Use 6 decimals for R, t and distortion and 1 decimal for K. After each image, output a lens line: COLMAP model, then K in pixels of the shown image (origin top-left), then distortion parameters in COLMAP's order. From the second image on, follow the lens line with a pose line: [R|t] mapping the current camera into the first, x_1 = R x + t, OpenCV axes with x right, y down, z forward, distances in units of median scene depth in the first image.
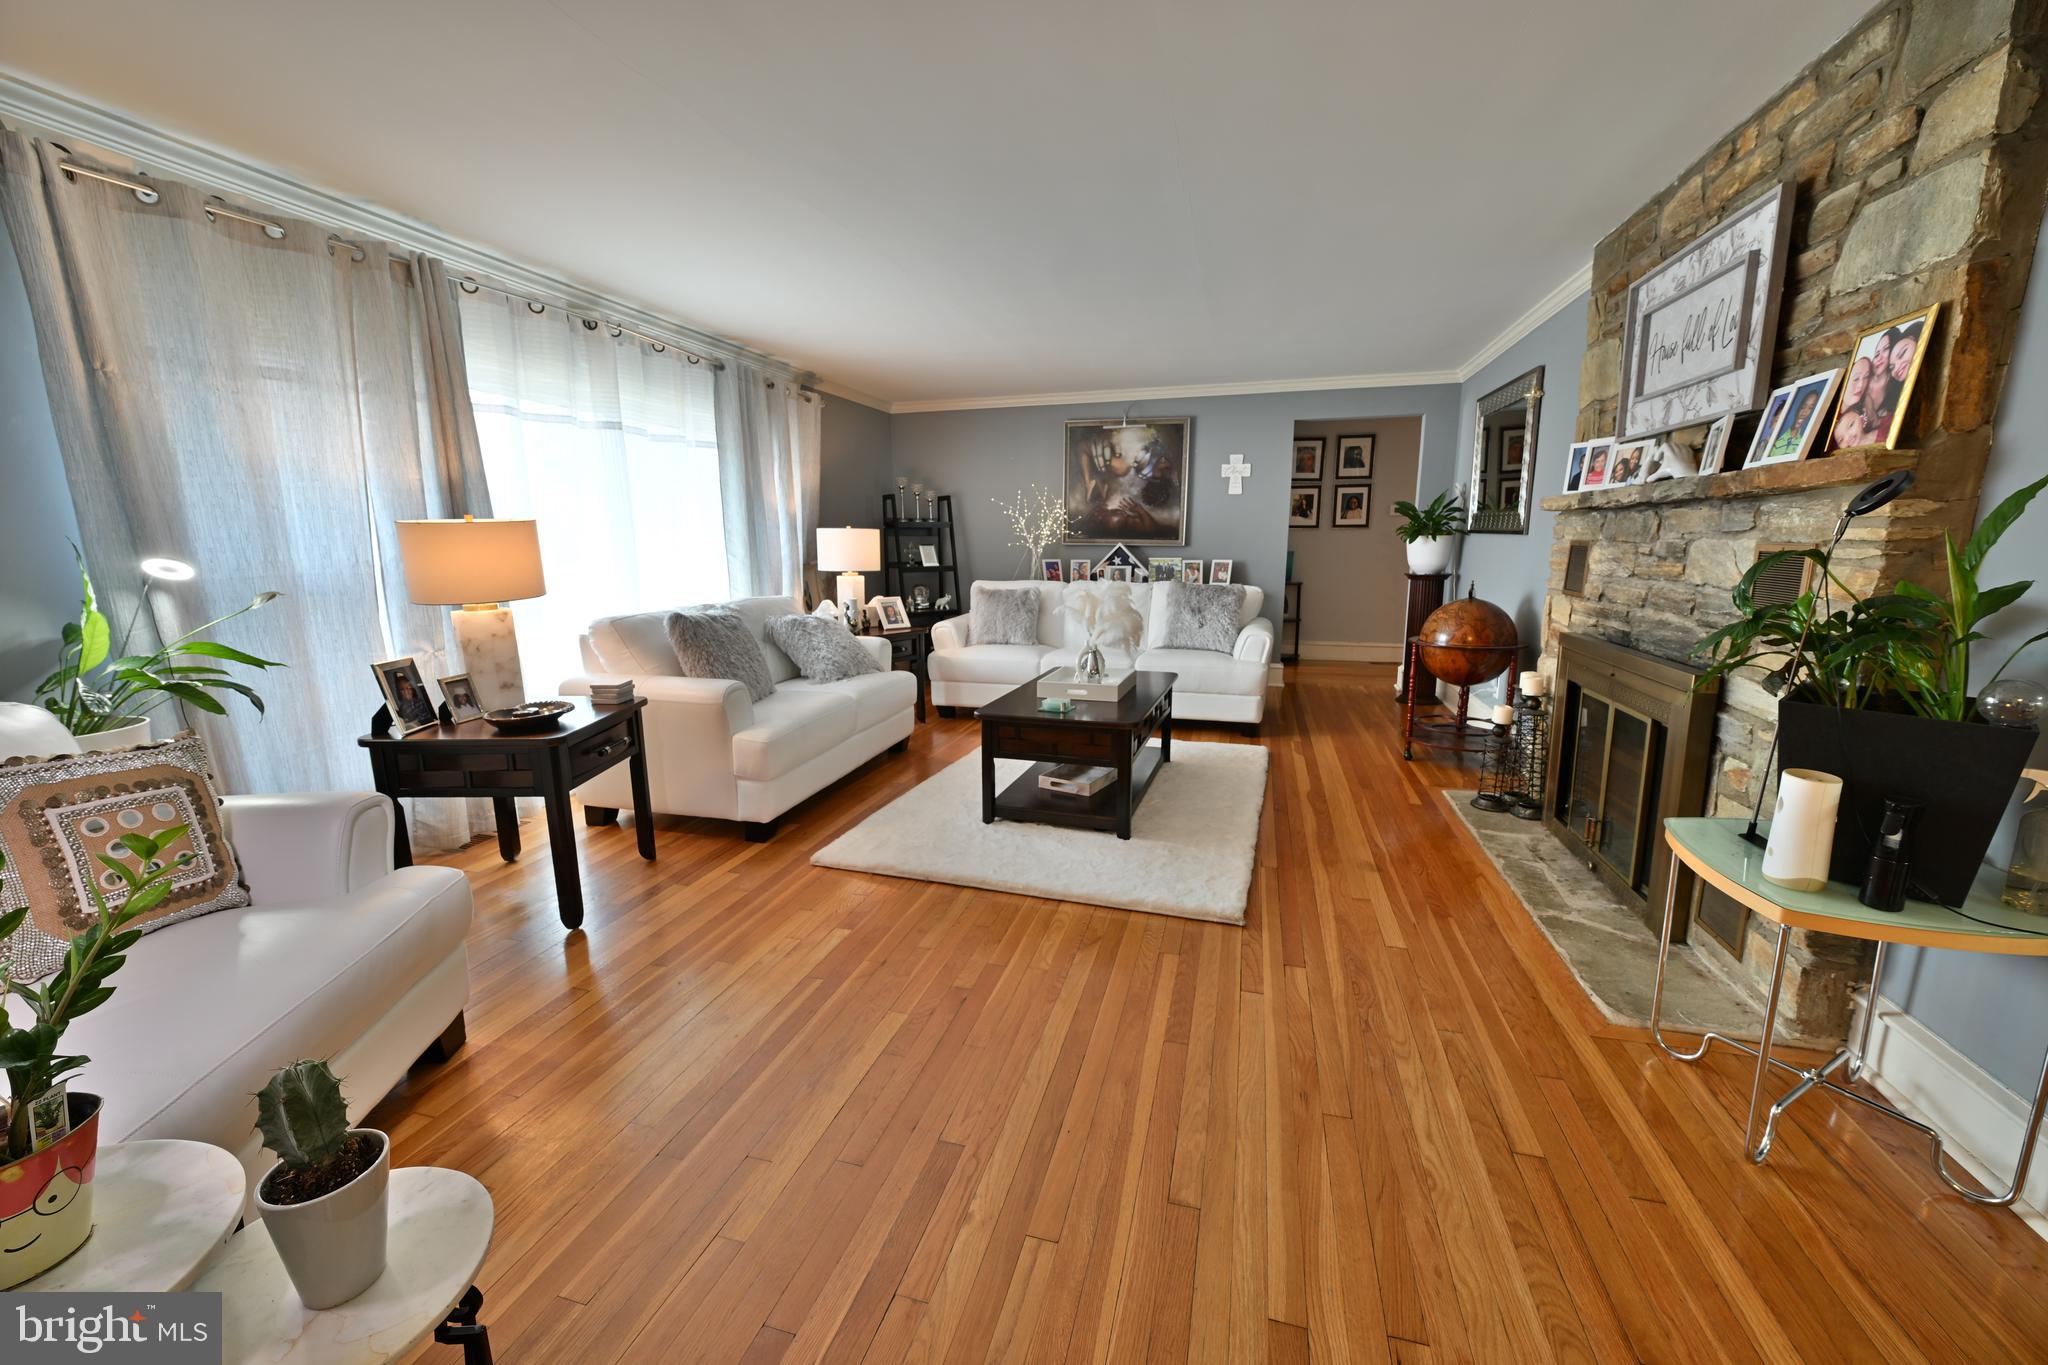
lens RADIAL K [[796.1, 0, 1029.2], [0, 796.1, 678.7], [0, 0, 1]] dist [-0.003612, 0.000553]
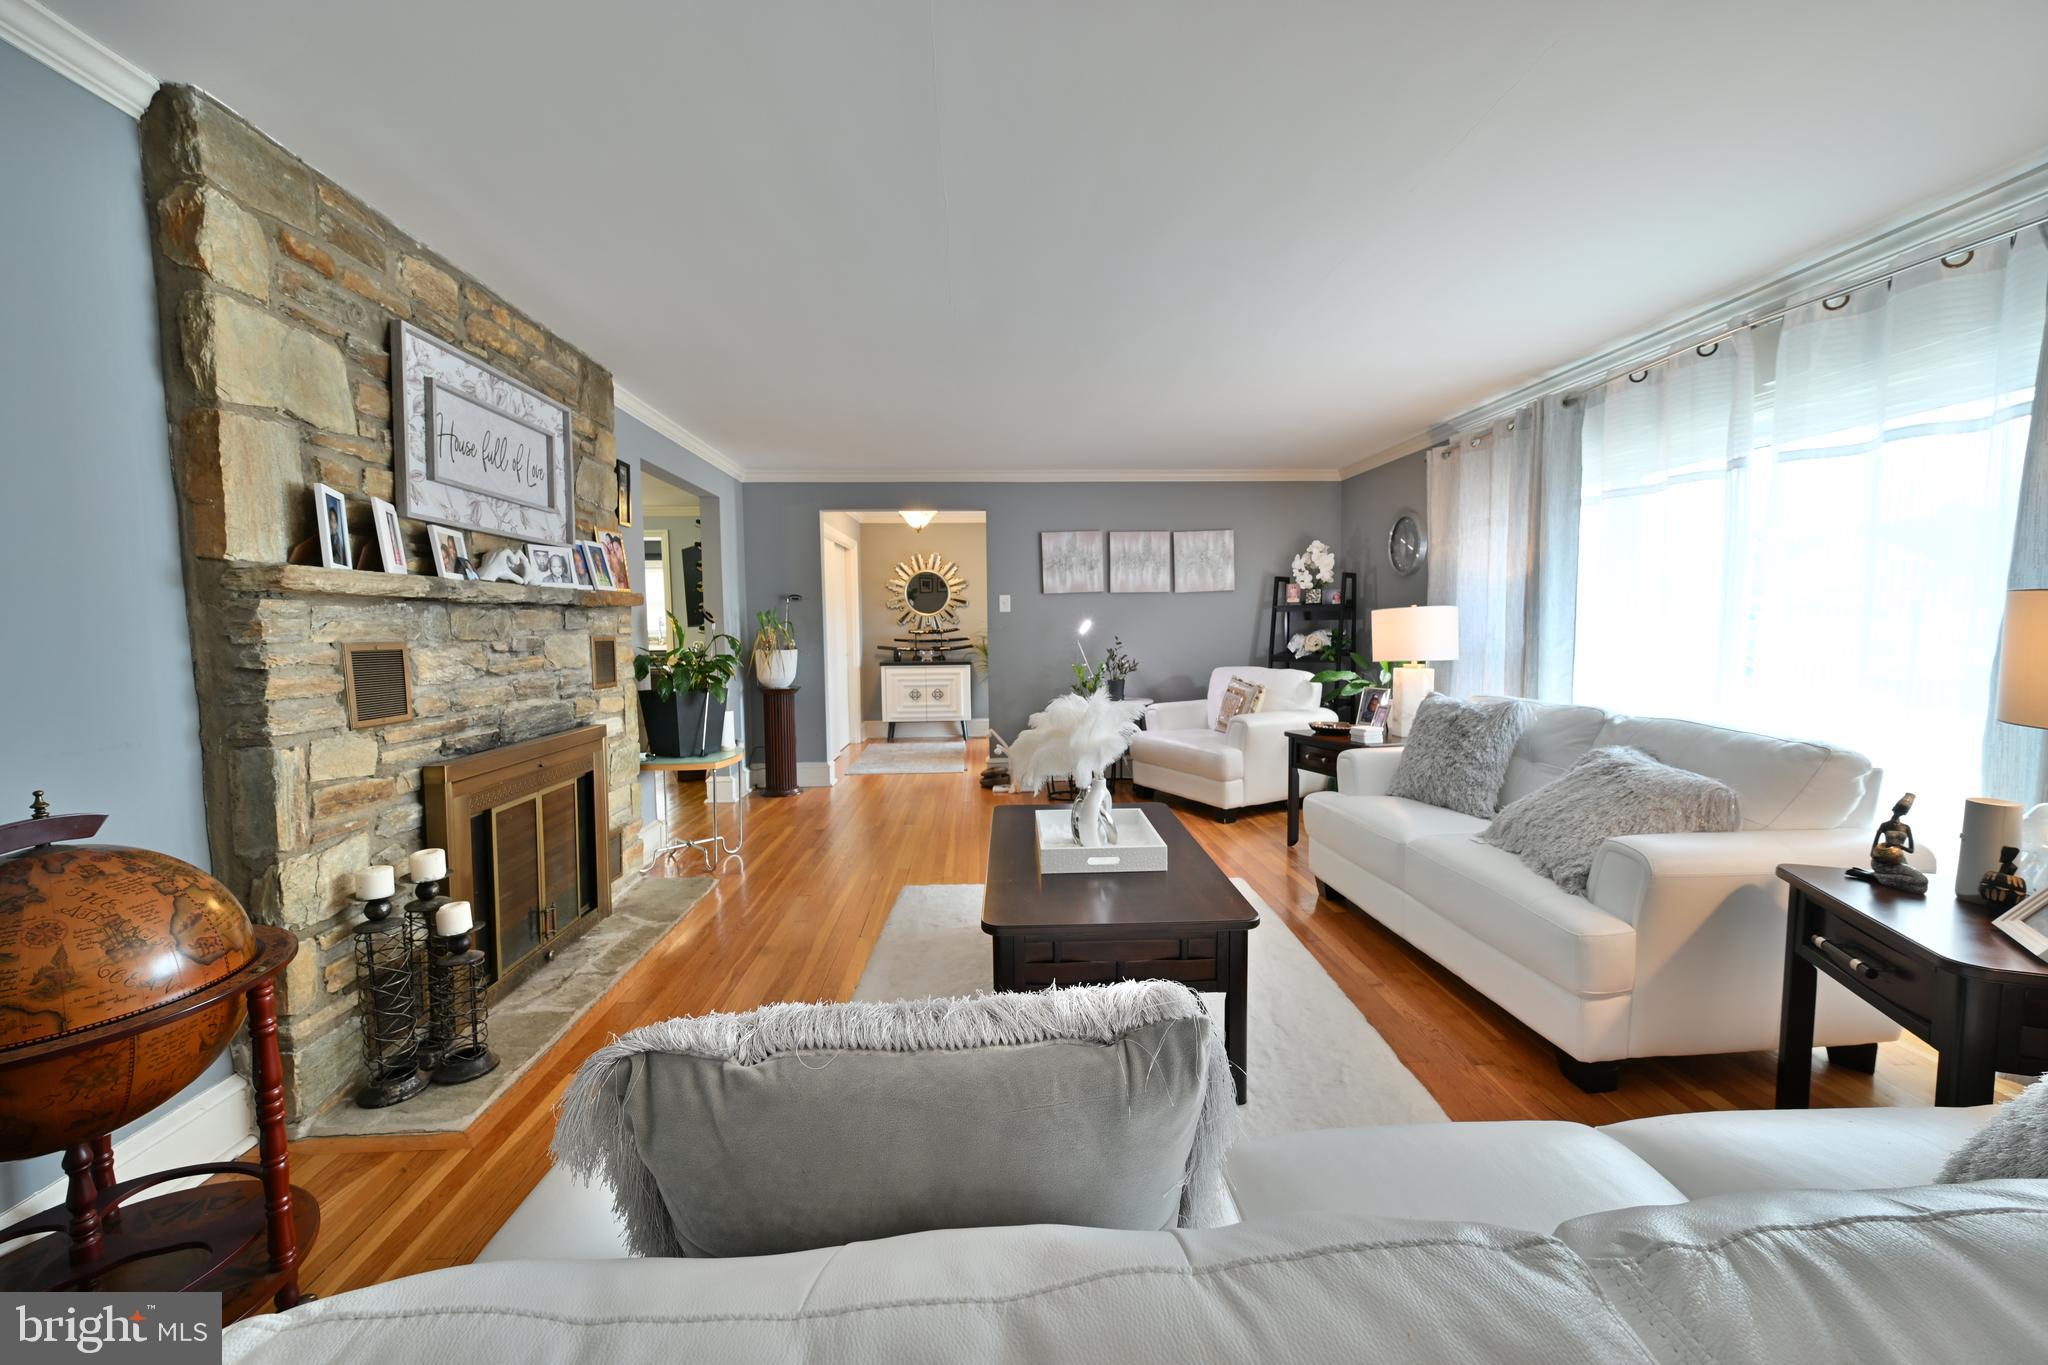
lens RADIAL K [[796.1, 0, 1028.9], [0, 796.1, 679.8], [0, 0, 1]] dist [-0.003612, 0.000553]
pose [[-0.945423, 0.036986, -0.323739, 0.241353], [-0.042607, 0.970975, 0.235357, -0.199334], [0.323047, 0.236306, -0.916406, 1.104886]]
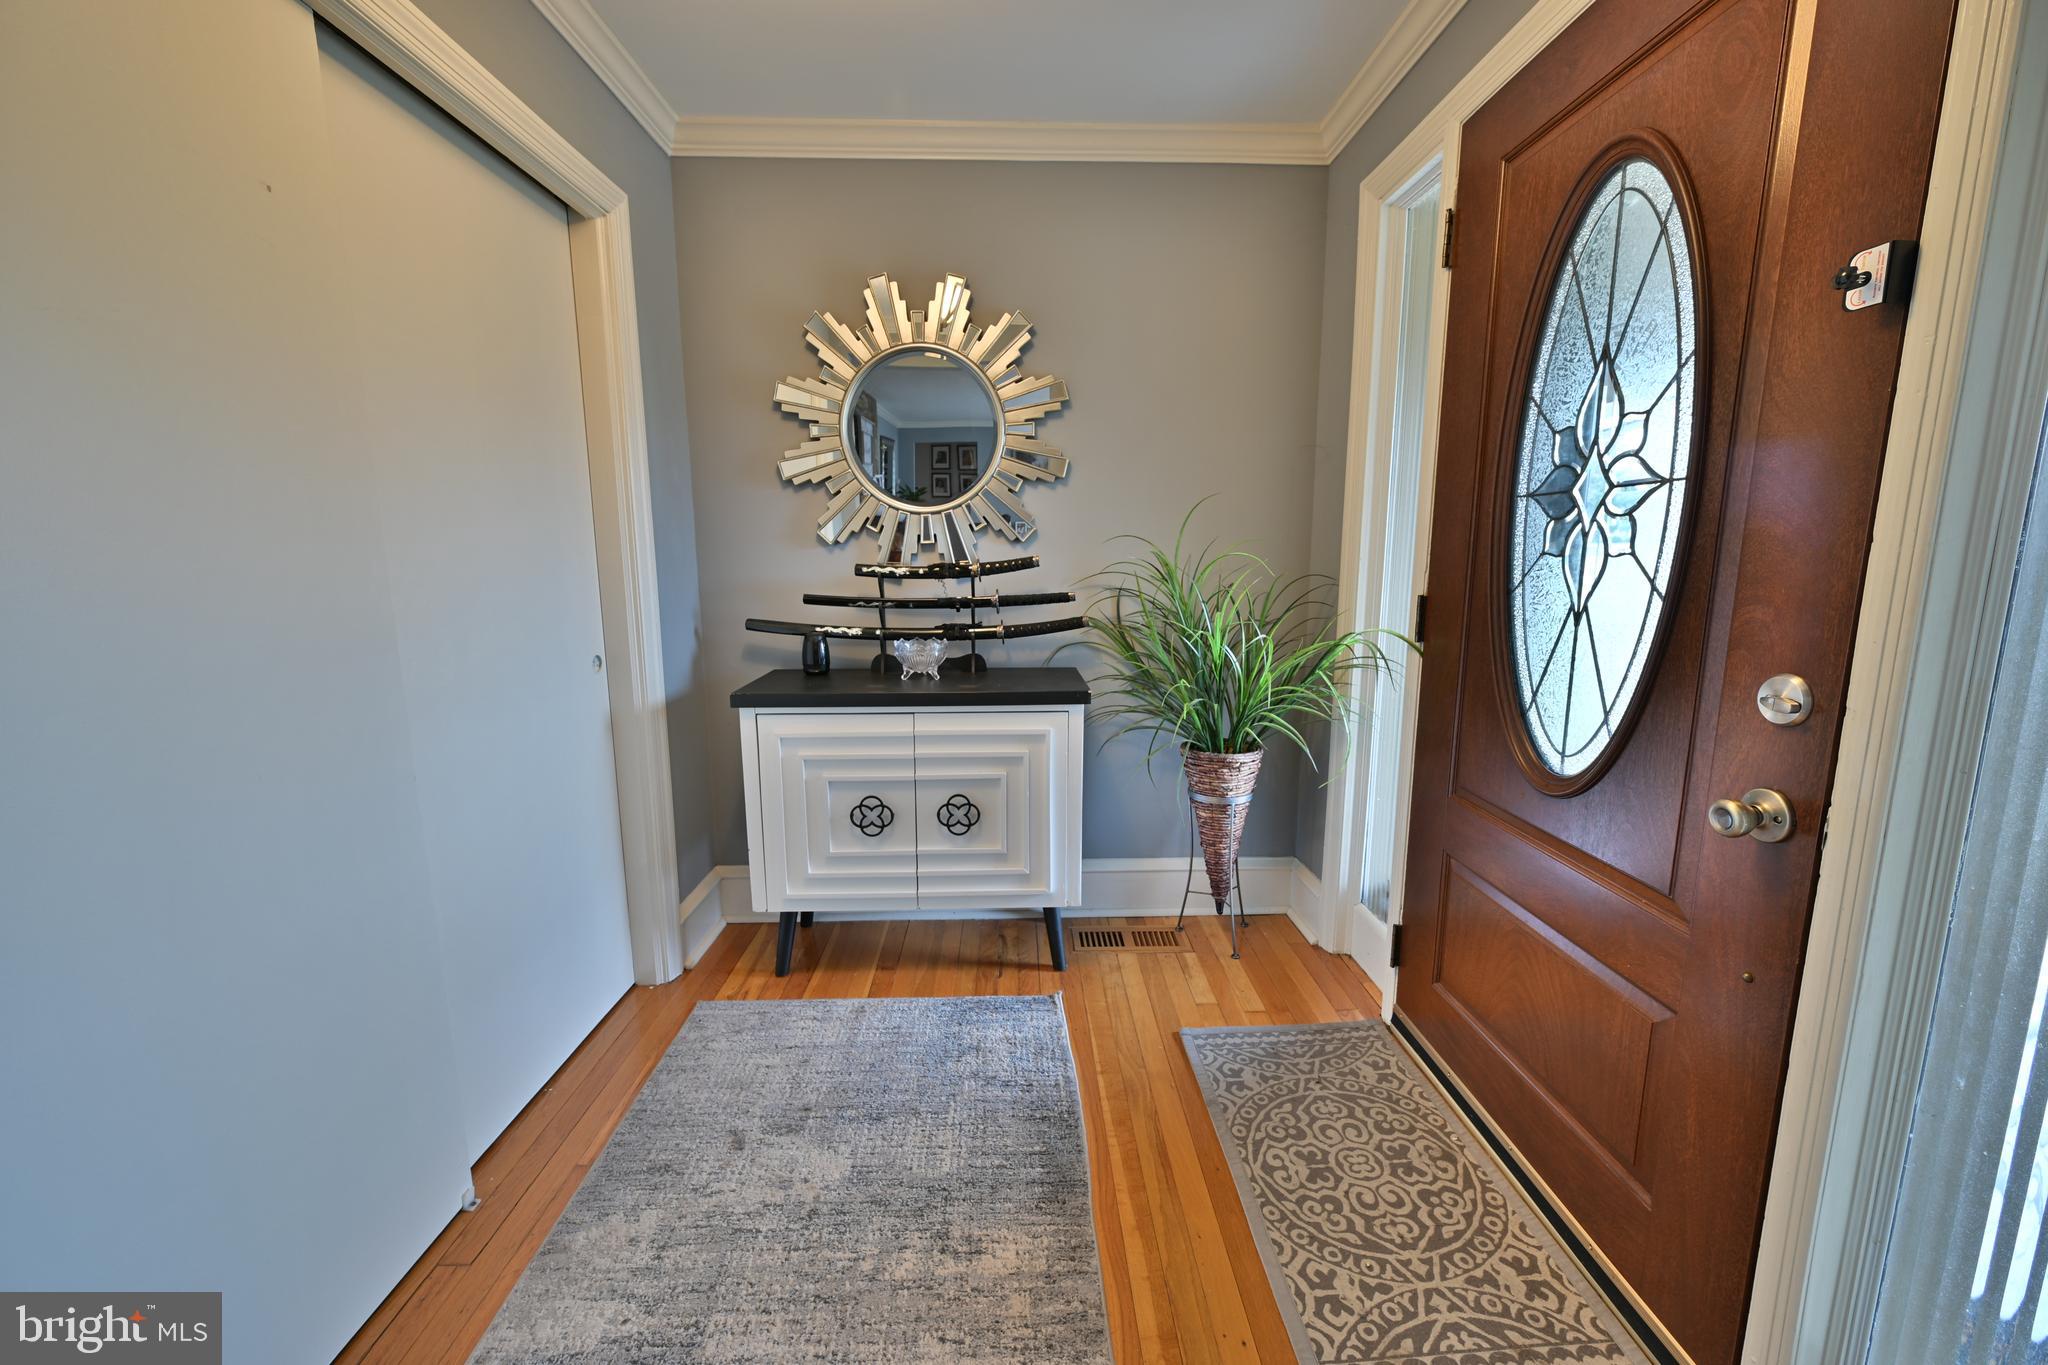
lens RADIAL K [[796.1, 0, 1026.2], [0, 796.1, 675.8], [0, 0, 1]] dist [-0.003612, 0.000553]
pose [[-0.954229, 0.052524, -0.294429, 0.122898], [-0.047874, 0.944939, 0.323727, -0.104401], [0.295221, 0.323005, -0.899173, 0.573687]]
